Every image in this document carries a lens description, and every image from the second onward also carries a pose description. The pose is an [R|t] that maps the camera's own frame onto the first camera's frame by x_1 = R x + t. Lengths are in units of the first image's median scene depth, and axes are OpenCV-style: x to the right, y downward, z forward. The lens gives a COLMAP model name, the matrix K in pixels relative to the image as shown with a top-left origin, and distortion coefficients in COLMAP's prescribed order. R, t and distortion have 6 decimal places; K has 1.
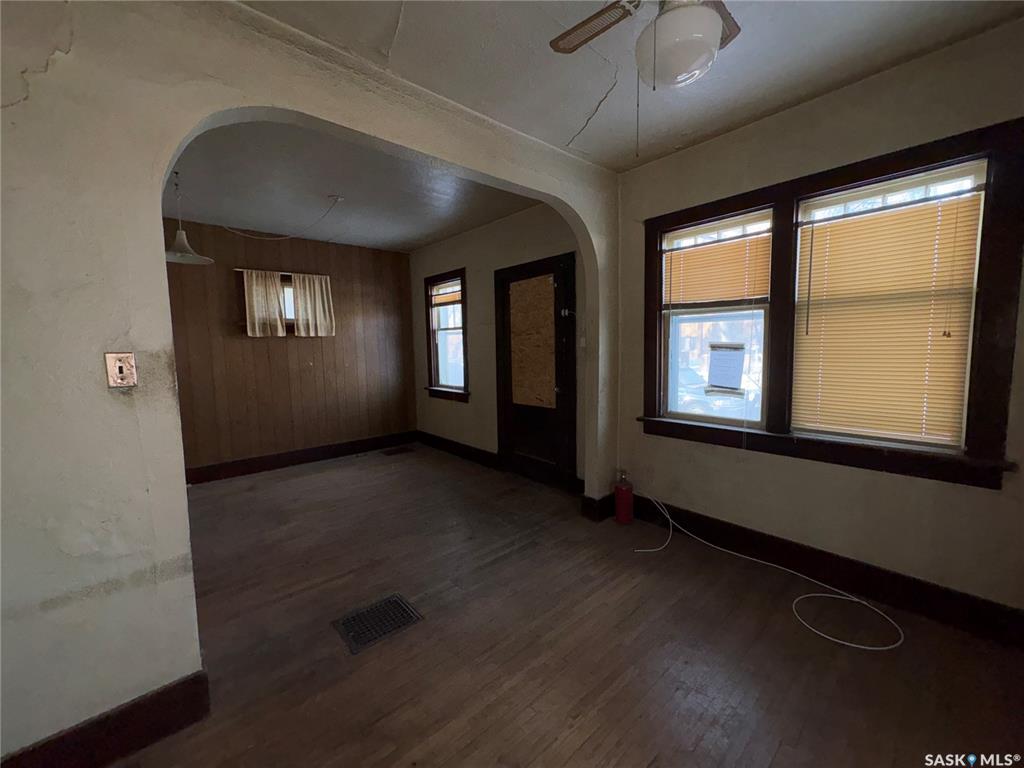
lens RADIAL K [[404.6, 0, 511.8], [0, 404.6, 383.8], [0, 0, 1]] dist [-0.000557, -0.000171]
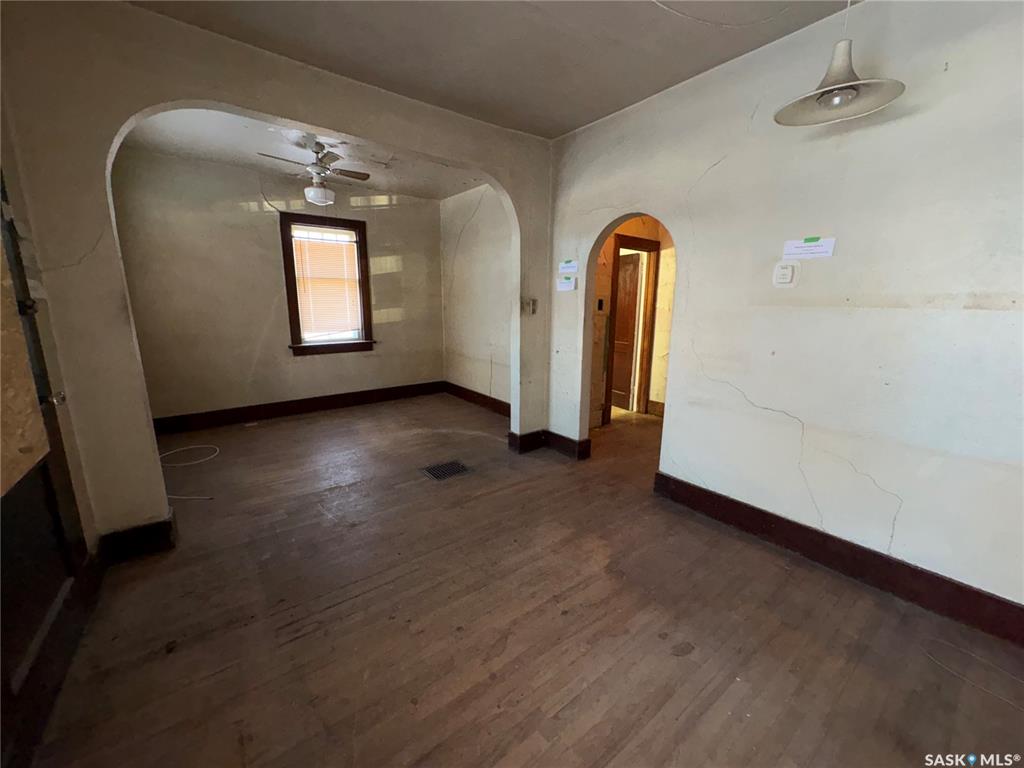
lens RADIAL K [[404.6, 0, 512.3], [0, 404.6, 381.8], [0, 0, 1]] dist [-0.000557, -0.000171]
pose [[-0.997385, -0.001294, 0.072253, -0.619595], [0.019697, 0.957117, 0.289030, -0.185285], [-0.069529, 0.289698, -0.954589, 2.121155]]
